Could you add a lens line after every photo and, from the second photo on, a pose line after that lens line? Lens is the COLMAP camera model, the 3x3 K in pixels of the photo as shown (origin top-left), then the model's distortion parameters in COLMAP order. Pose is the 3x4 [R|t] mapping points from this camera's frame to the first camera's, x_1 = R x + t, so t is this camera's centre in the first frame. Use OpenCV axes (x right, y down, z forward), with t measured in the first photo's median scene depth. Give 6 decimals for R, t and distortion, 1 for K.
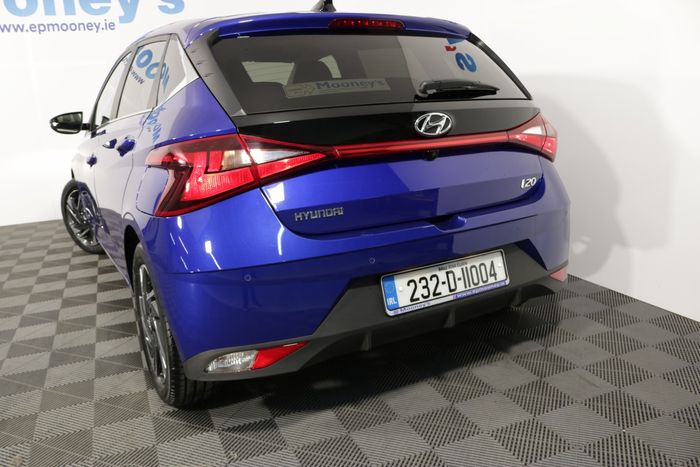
lens RADIAL K [[581.7, 0, 349.7], [0, 581.7, 244.1], [0, 0, 1]] dist [-0.190043, 0.120623]
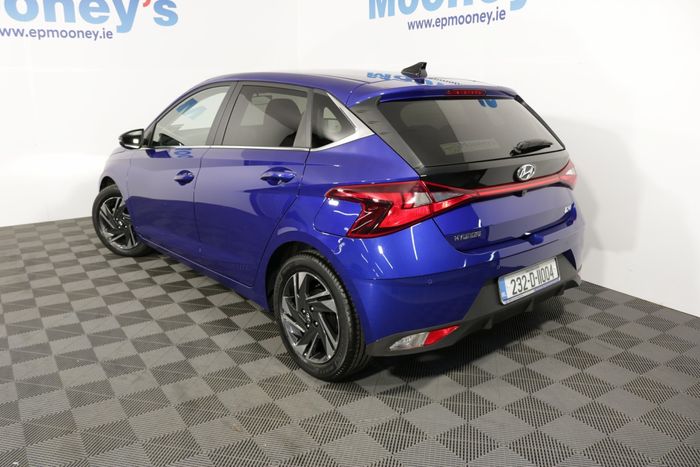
lens RADIAL K [[581.7, 0, 349.7], [0, 581.7, 244.1], [0, 0, 1]] dist [-0.190043, 0.120623]
pose [[0.980623, -0.006575, 0.195792, -0.515638], [0.003419, 0.999859, 0.016451, -0.047107], [-0.195872, -0.015463, 0.980507, -0.296305]]
